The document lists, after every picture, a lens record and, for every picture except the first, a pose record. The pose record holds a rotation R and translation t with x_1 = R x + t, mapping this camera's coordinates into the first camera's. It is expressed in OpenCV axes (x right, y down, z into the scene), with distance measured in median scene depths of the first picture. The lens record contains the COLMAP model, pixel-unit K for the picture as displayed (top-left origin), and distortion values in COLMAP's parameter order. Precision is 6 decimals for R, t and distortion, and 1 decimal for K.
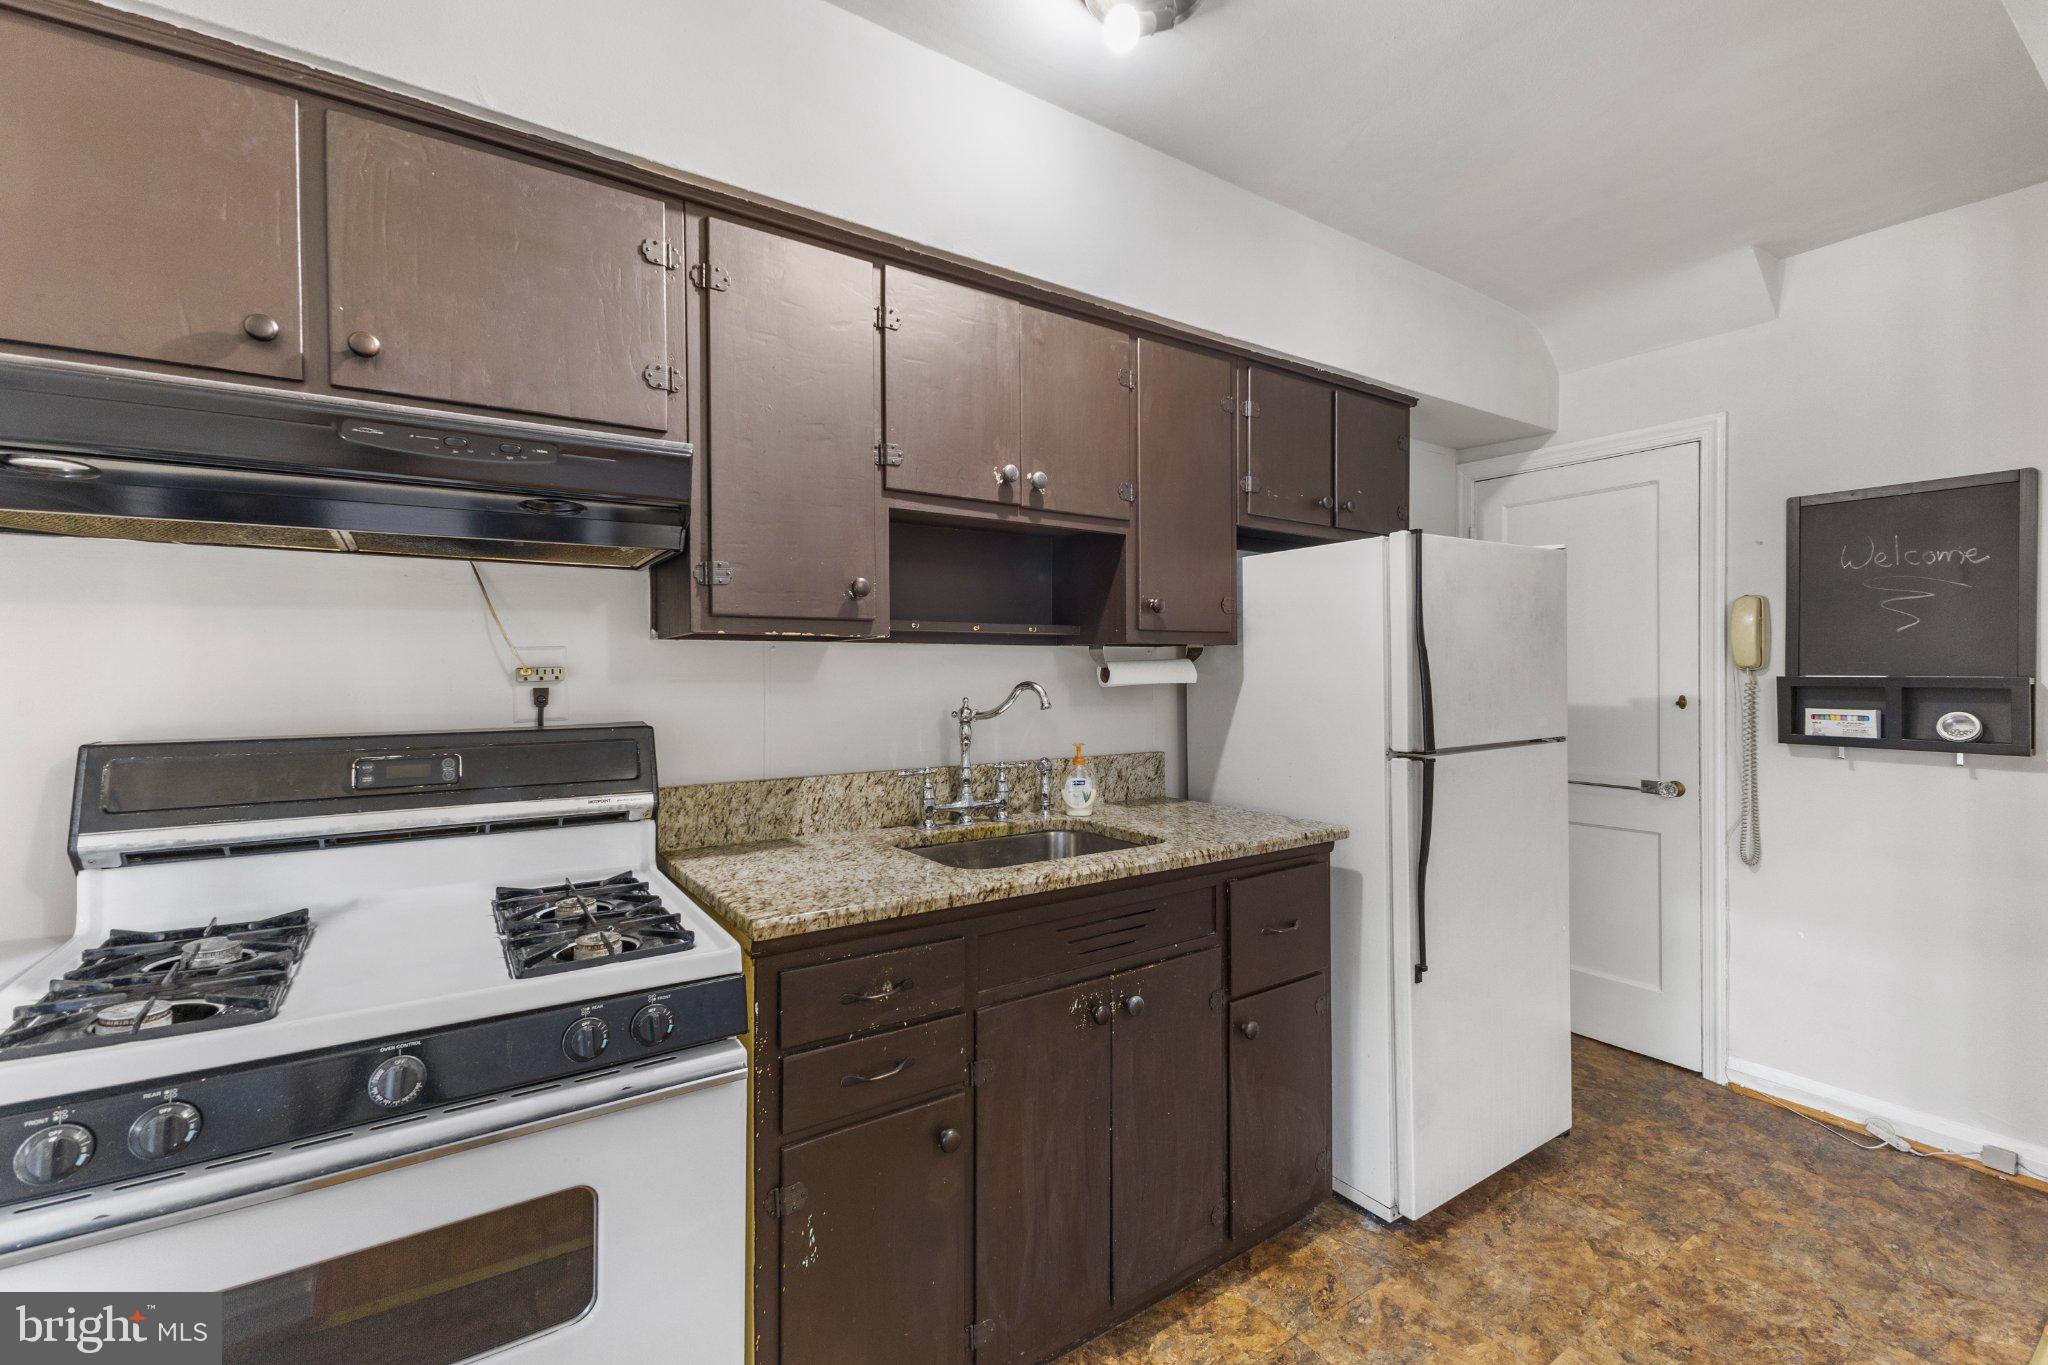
lens RADIAL K [[880.3, 0, 1028.4], [0, 880.3, 671.5], [0, 0, 1]] dist [0.003212, 0.000017]
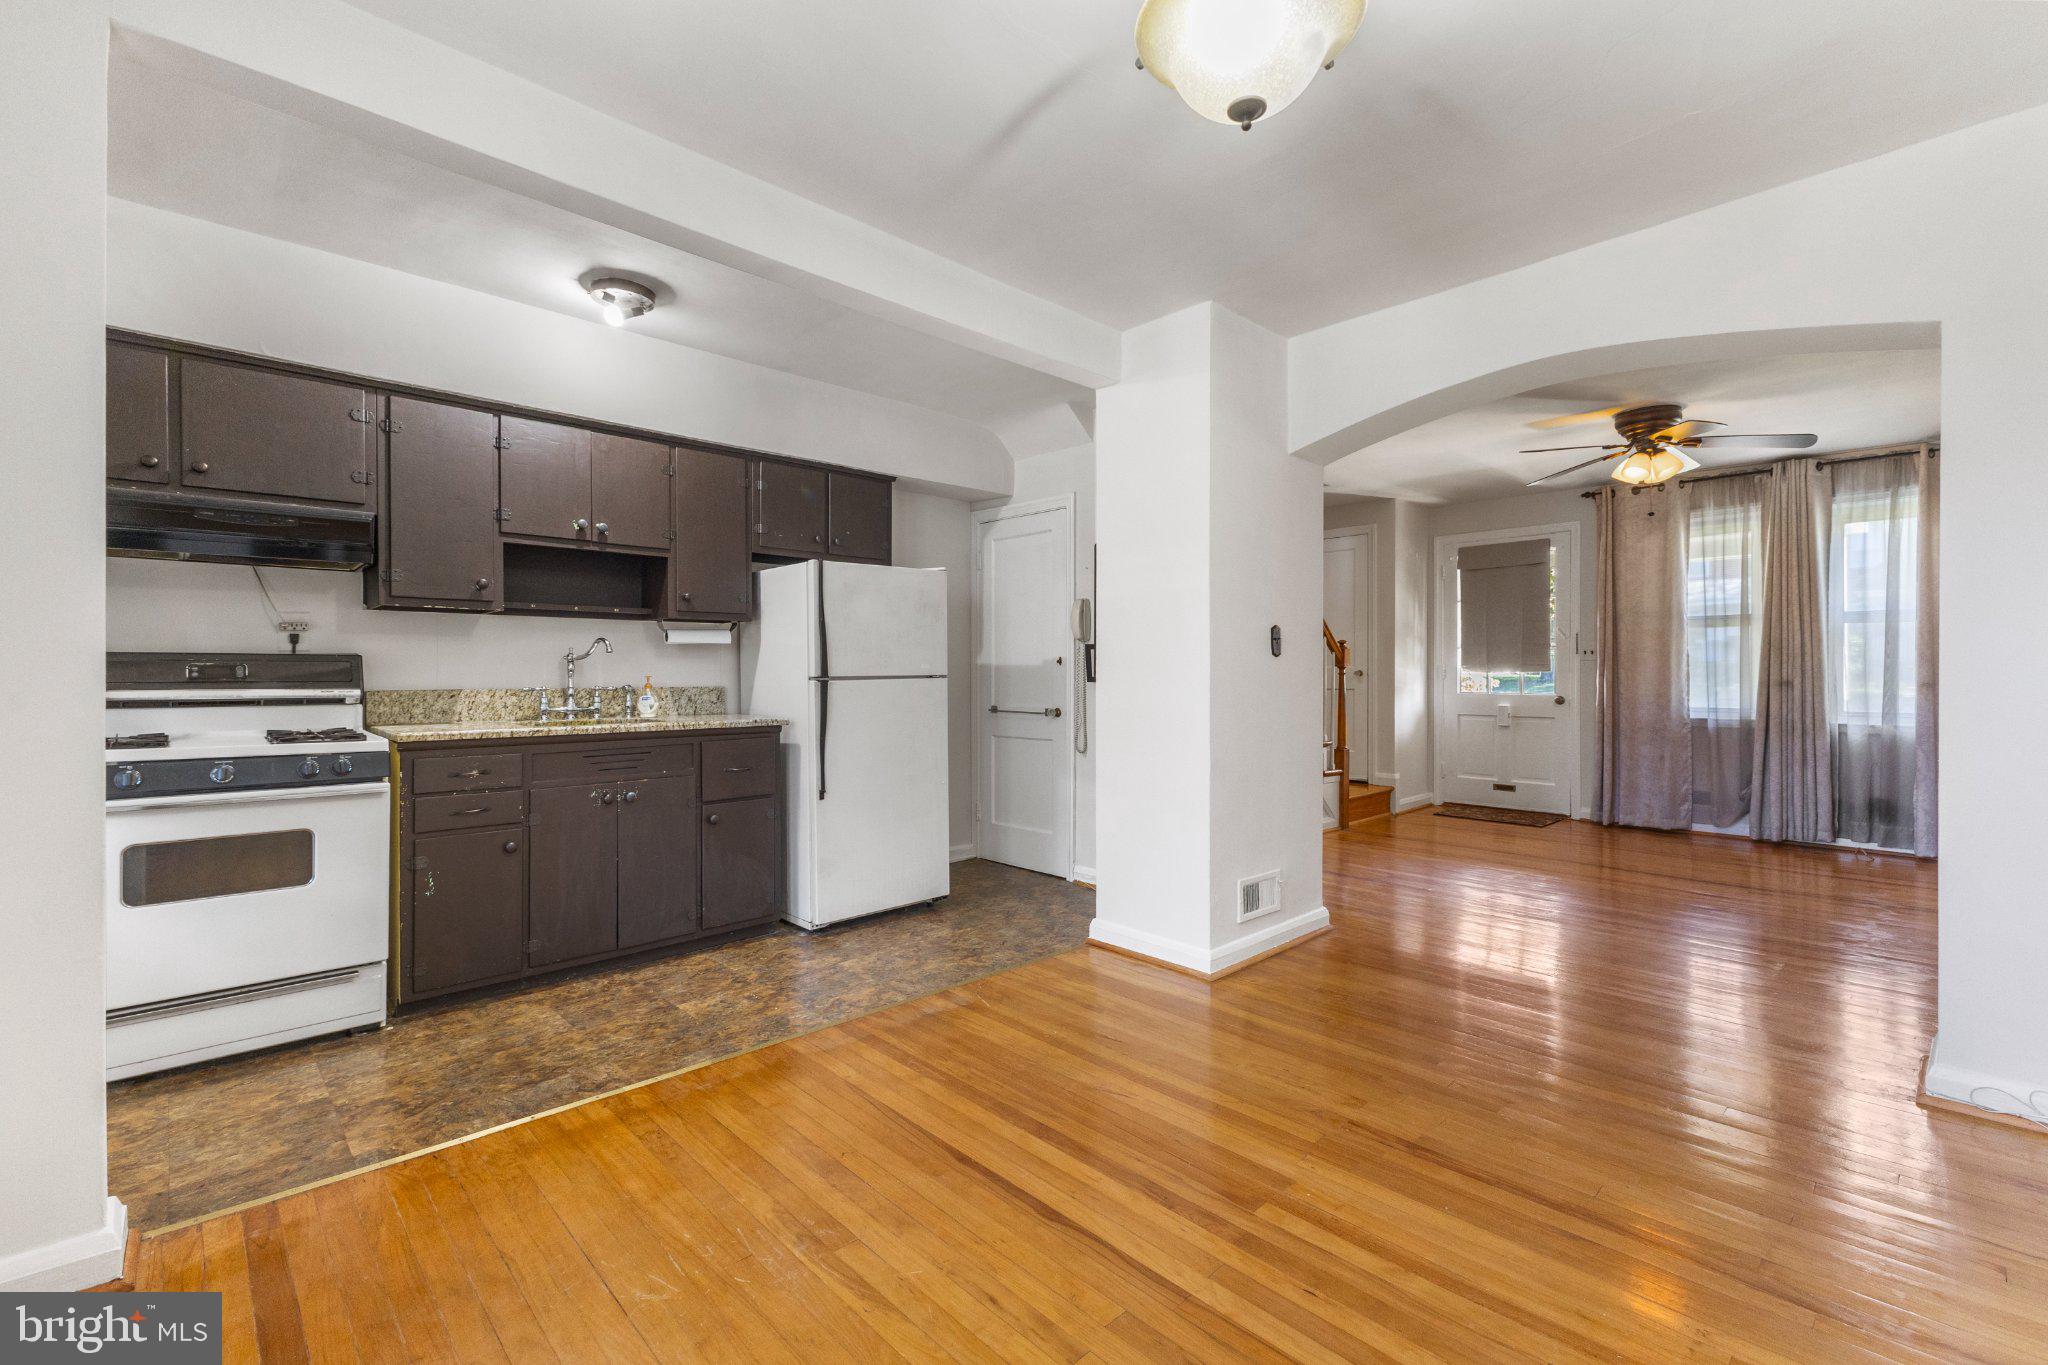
lens RADIAL K [[880.3, 0, 1028.4], [0, 880.3, 671.5], [0, 0, 1]] dist [0.003212, 0.000017]
pose [[0.985331, 0.003977, 0.170606, 0.596270], [-0.003981, 0.999992, -0.000316, 0.083383], [-0.170606, -0.000368, 0.985339, -0.999845]]
